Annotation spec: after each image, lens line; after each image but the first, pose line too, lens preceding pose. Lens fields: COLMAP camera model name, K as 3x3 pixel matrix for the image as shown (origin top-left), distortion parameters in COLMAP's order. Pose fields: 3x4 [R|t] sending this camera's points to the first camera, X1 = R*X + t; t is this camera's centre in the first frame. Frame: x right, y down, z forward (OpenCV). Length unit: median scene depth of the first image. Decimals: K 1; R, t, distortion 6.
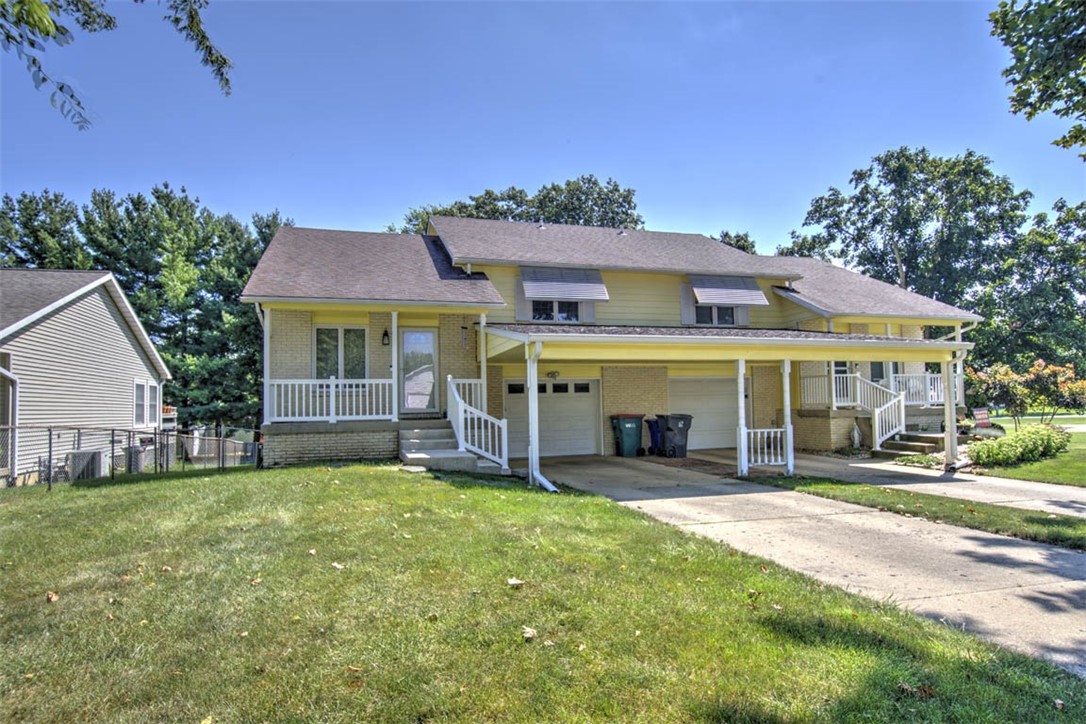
lens RADIAL K [[643.0, 0, 542.4], [0, 643.0, 364.7], [0, 0, 1]] dist [-0.023462, 0.021943]
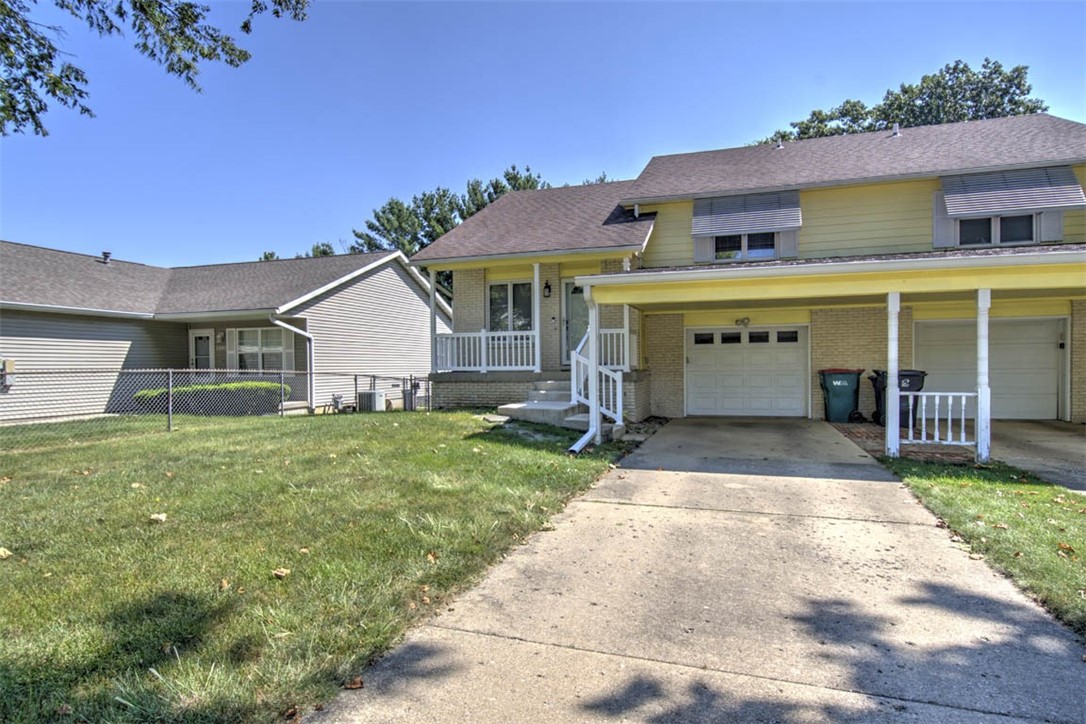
lens RADIAL K [[643.0, 0, 542.4], [0, 643.0, 364.7], [0, 0, 1]] dist [-0.023462, 0.021943]
pose [[0.809094, 0.009592, -0.587602, 0.306026], [0.033184, 0.997526, 0.061975, 0.010590], [0.586742, -0.069642, 0.806773, 0.147608]]
